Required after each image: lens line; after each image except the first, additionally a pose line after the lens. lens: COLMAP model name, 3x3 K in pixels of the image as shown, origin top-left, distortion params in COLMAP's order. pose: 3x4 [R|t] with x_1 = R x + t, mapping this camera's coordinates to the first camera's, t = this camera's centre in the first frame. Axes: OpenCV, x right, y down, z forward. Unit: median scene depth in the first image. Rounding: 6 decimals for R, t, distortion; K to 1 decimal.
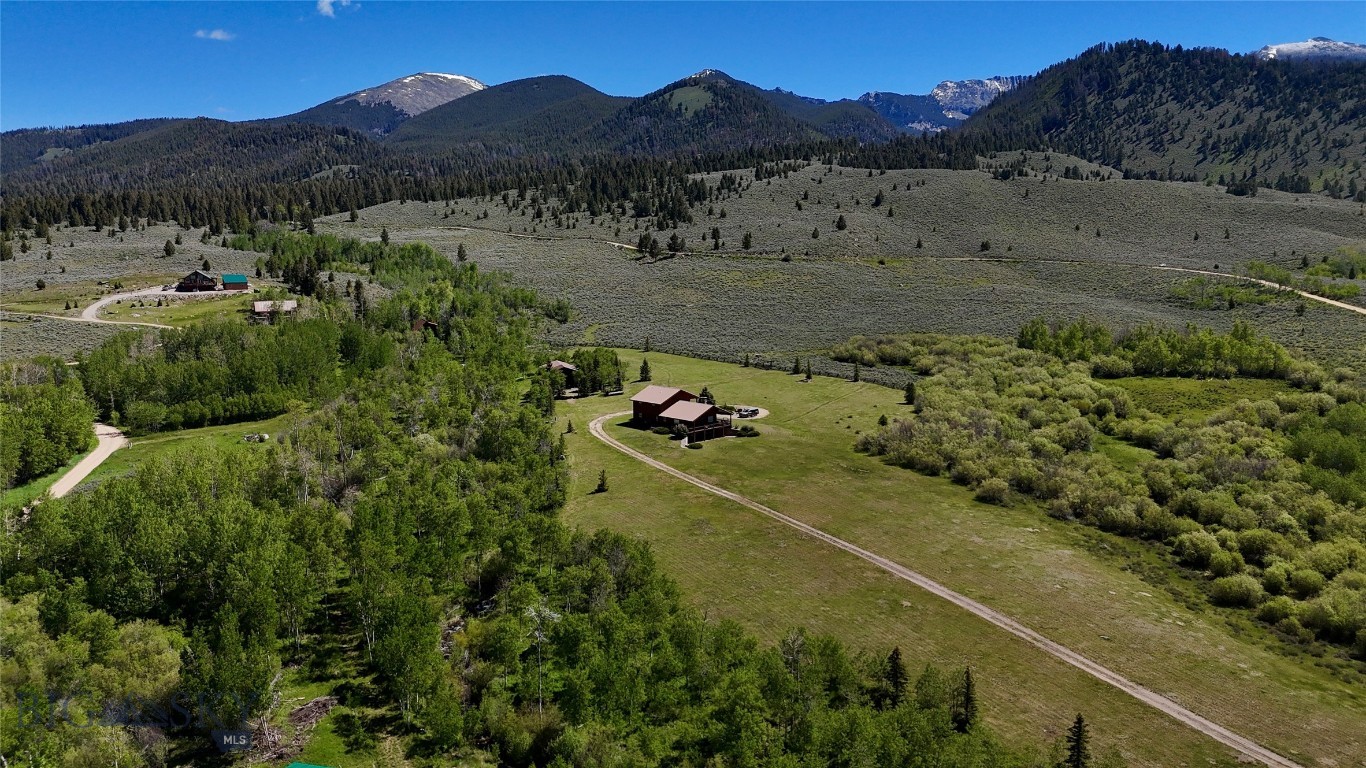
lens RADIAL K [[993.7, 0, 676.0], [0, 993.7, 382.4], [0, 0, 1]] dist [0.093993, -0.103752]
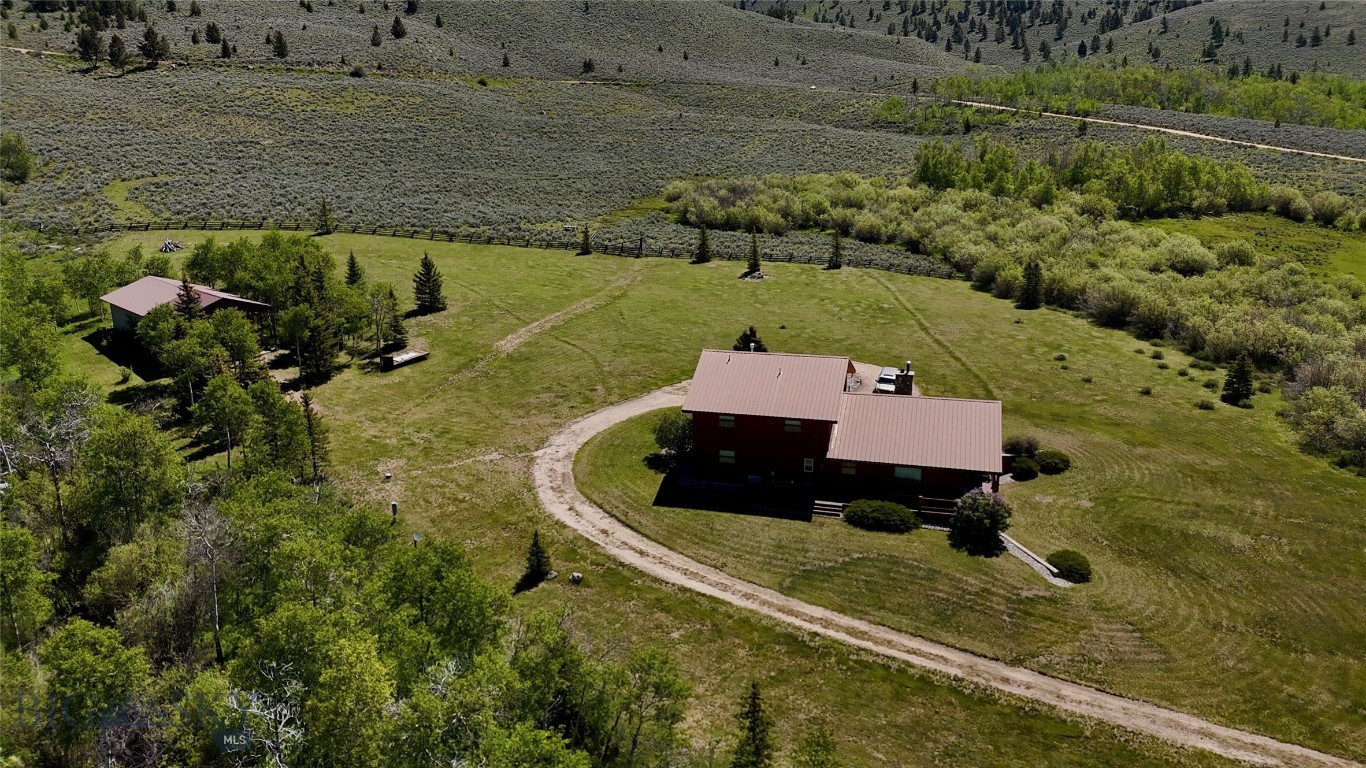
lens RADIAL K [[996.4, 0, 683.0], [0, 996.4, 384.0], [0, 0, 1]] dist [0.088663, -0.100788]
pose [[0.843577, -0.147215, 0.516435, -0.160415], [0.071207, 0.983863, 0.164146, -0.031641], [-0.532266, -0.101696, 0.840447, 0.598122]]
